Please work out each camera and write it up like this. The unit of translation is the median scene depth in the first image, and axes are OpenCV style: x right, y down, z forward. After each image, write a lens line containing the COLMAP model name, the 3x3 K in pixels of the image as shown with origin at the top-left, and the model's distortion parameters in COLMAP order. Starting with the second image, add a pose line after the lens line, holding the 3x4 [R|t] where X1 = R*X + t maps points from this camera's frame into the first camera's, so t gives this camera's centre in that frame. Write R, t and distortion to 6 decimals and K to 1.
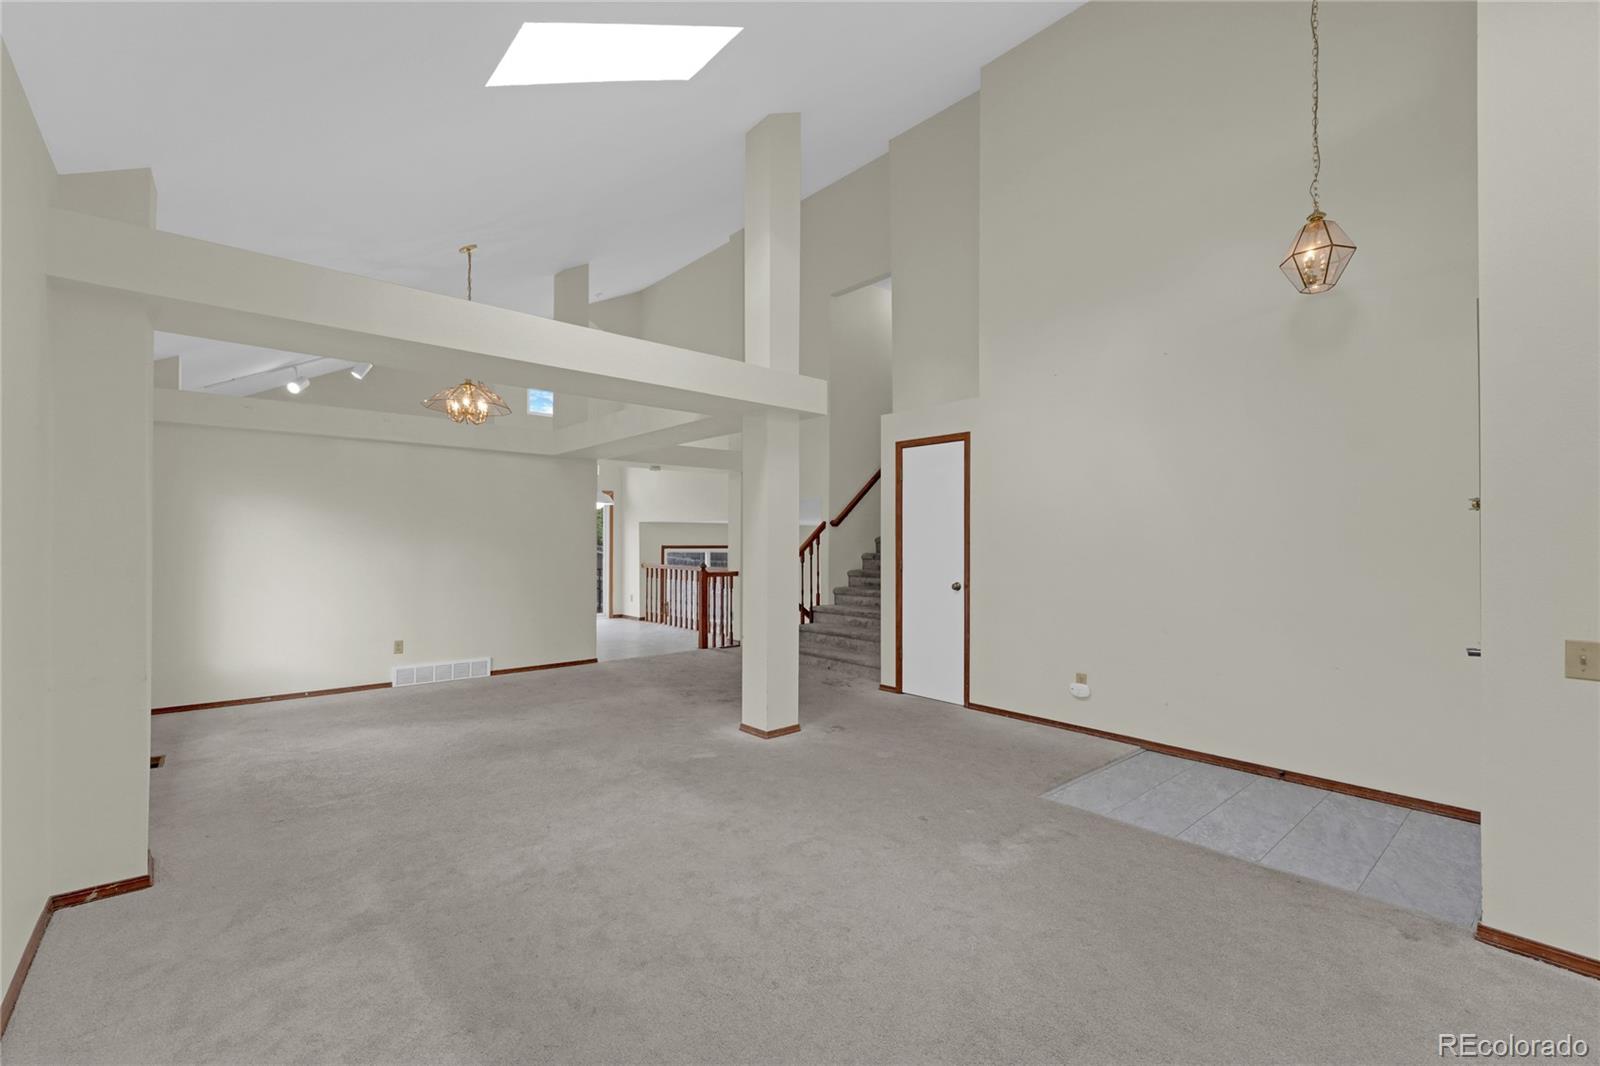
lens RADIAL K [[668.2, 0, 795.3], [0, 668.2, 528.0], [0, 0, 1]] dist [-0.002225, -0.000070]
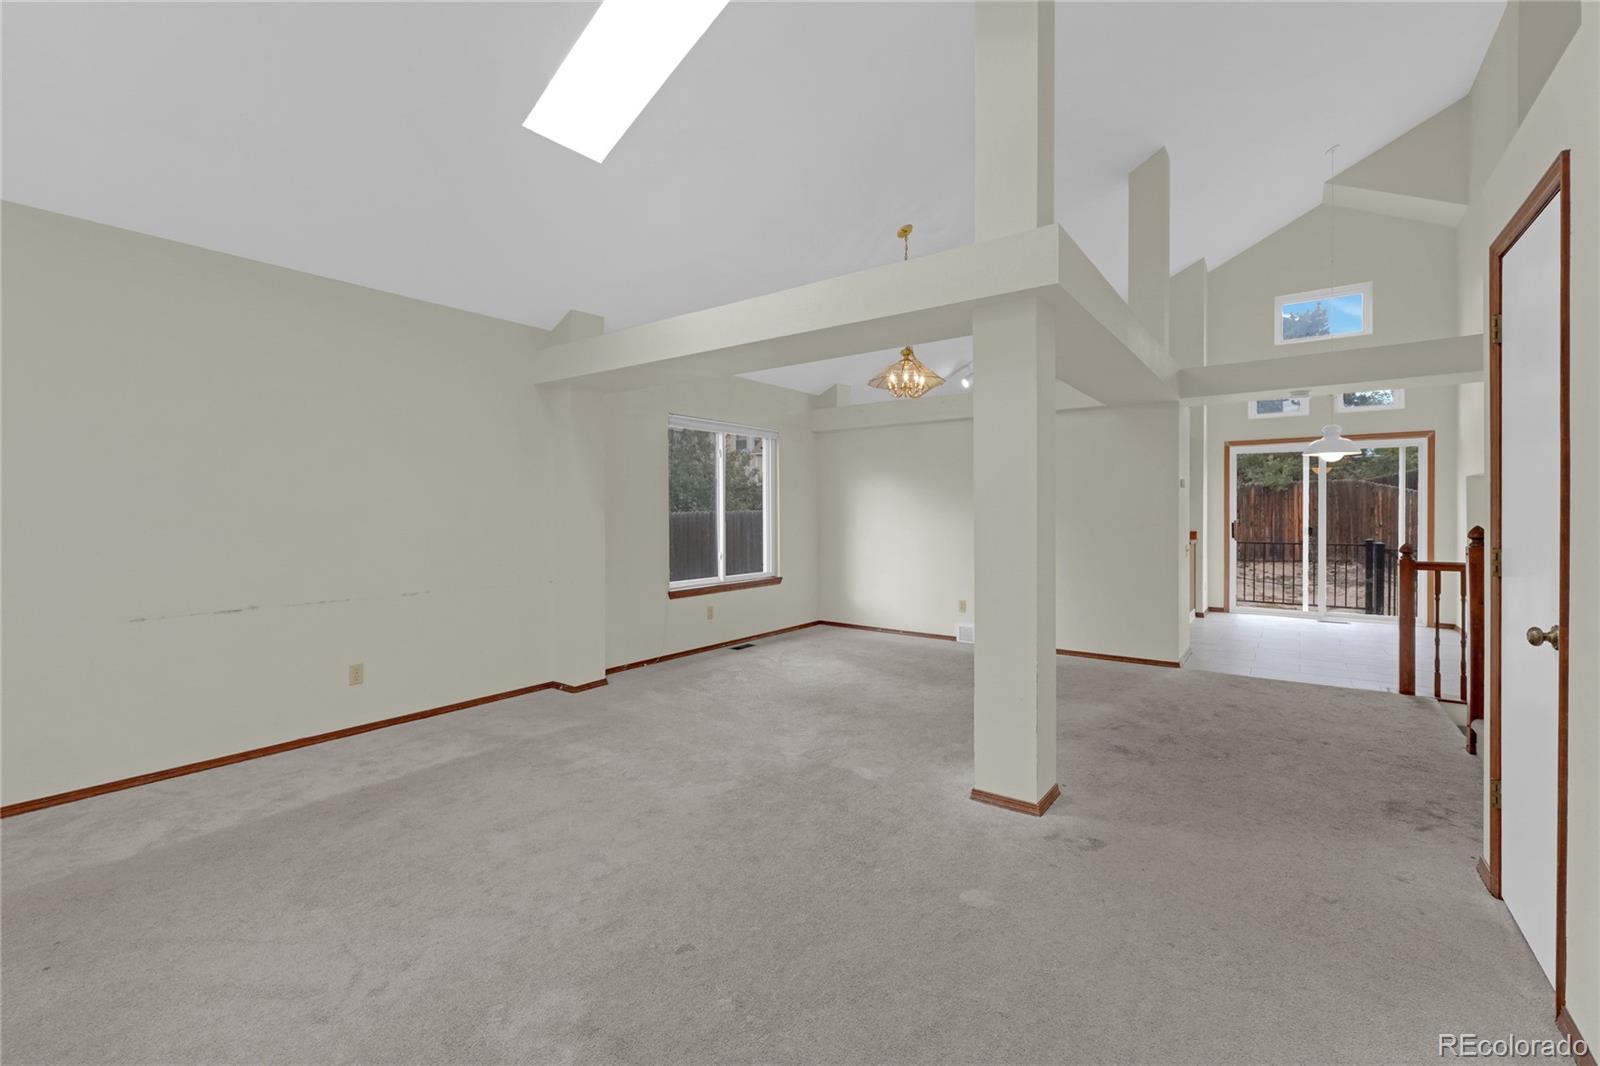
lens RADIAL K [[665.7, 0, 805.6], [0, 665.7, 525.8], [0, 0, 1]] dist [-0.000836, -0.000160]
pose [[0.225472, 0.016611, -0.974108, 0.616519], [0.025128, 0.999423, 0.022859, 0.018241], [0.973925, -0.029631, 0.224925, 0.735661]]
